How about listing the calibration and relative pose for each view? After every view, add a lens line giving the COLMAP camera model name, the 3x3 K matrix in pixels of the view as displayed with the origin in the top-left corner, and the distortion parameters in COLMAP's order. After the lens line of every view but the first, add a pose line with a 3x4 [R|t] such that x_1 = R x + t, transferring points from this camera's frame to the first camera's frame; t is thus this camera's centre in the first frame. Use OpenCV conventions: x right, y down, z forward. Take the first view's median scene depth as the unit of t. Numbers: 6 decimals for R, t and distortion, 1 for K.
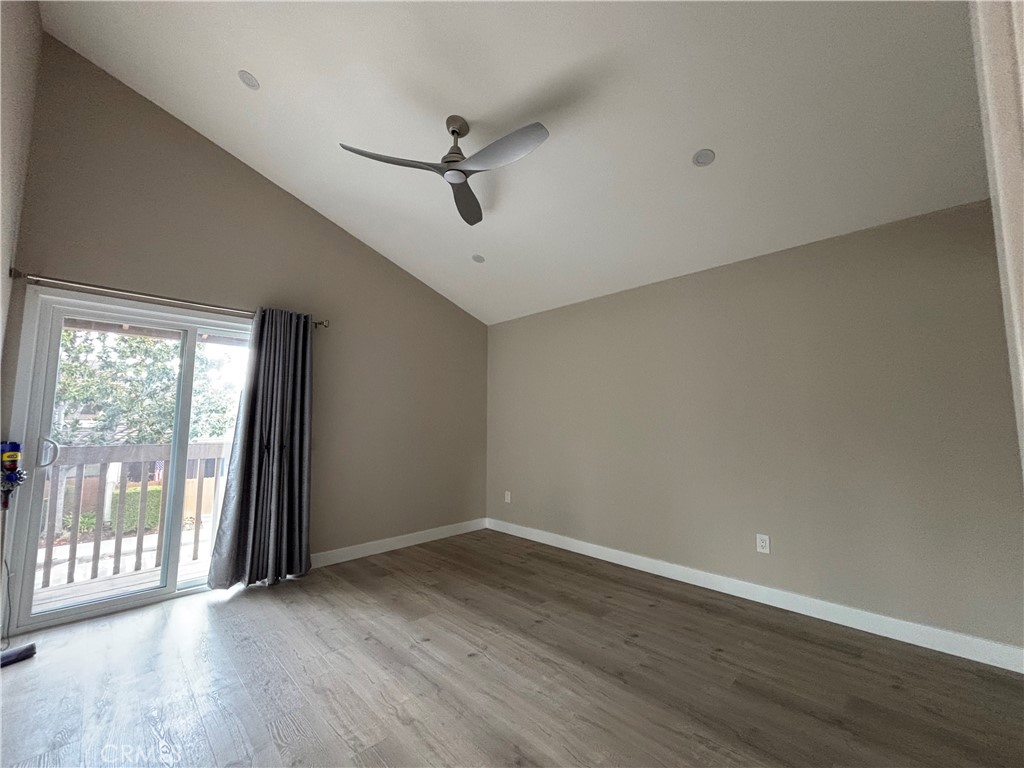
lens RADIAL K [[412.1, 0, 512.0], [0, 412.1, 384.0], [0, 0, 1]] dist [0.001210, 0.000277]
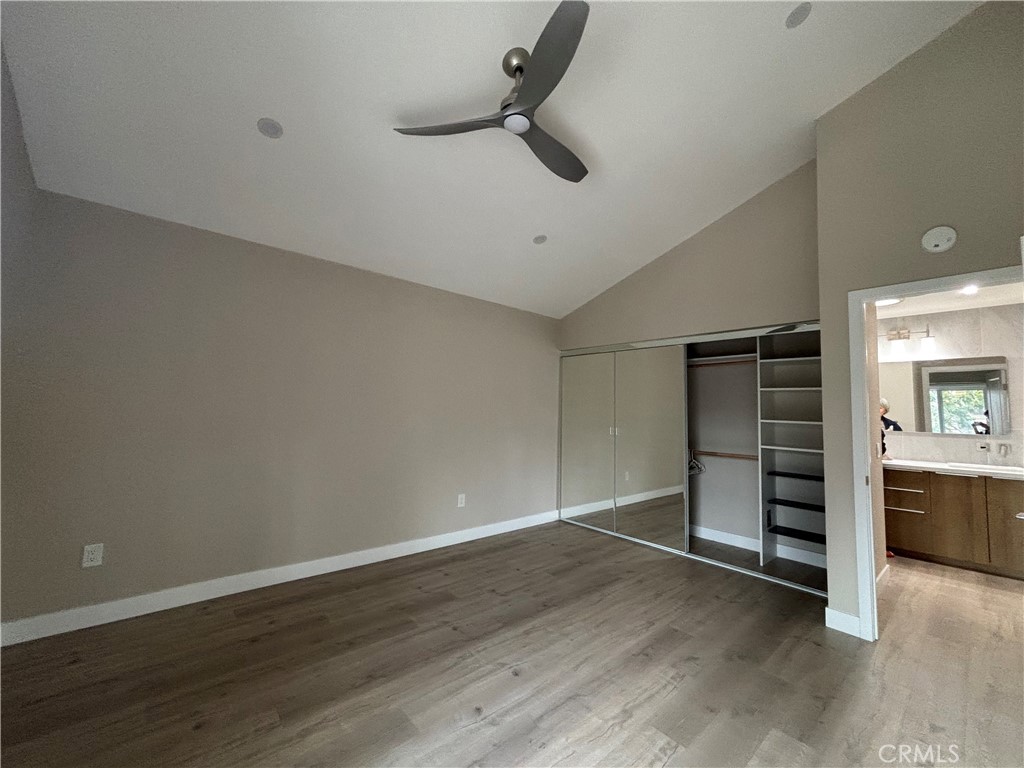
lens RADIAL K [[422.0, 0, 512.0], [0, 422.0, 384.0], [0, 0, 1]] dist [-0.000553, -0.000003]
pose [[0.047586, 0.068306, 0.996529, -0.823759], [-0.121804, 0.990611, -0.062084, 0.067755], [-0.991413, -0.118427, 0.055459, 0.801052]]
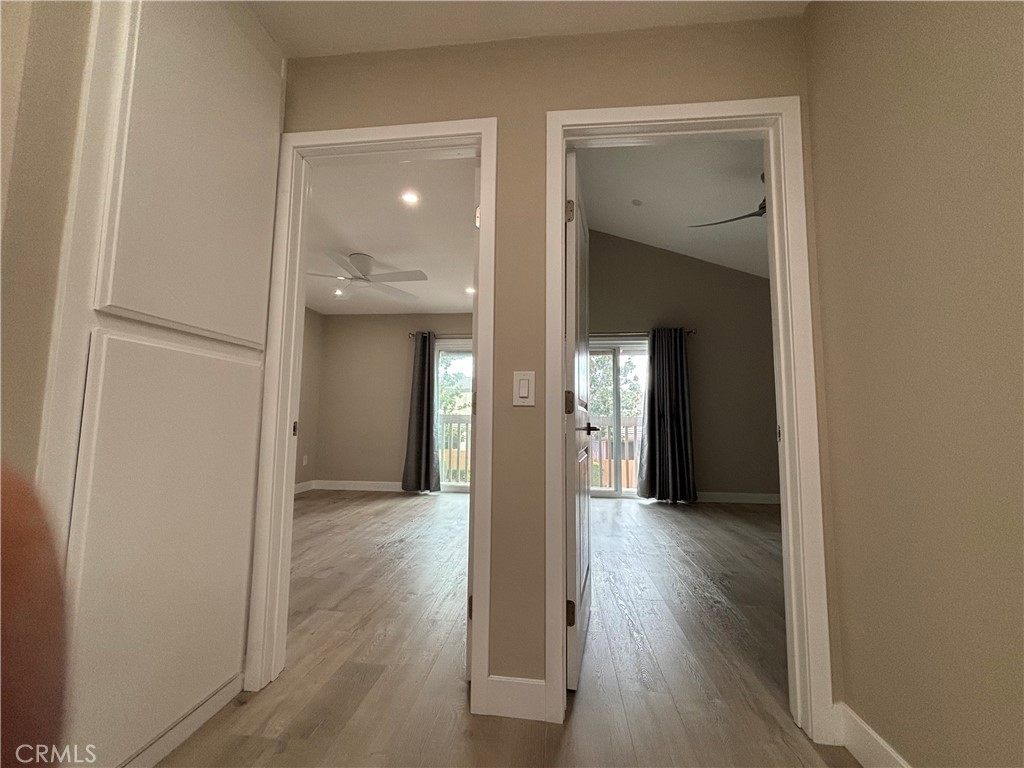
lens RADIAL K [[412.1, 0, 512.0], [0, 412.1, 384.0], [0, 0, 1]] dist [0.001210, 0.000277]
pose [[0.633030, -0.066630, -0.771254, 0.312192], [0.065713, 0.997318, -0.032223, 0.052695], [0.771333, -0.030283, 0.635711, -0.522073]]
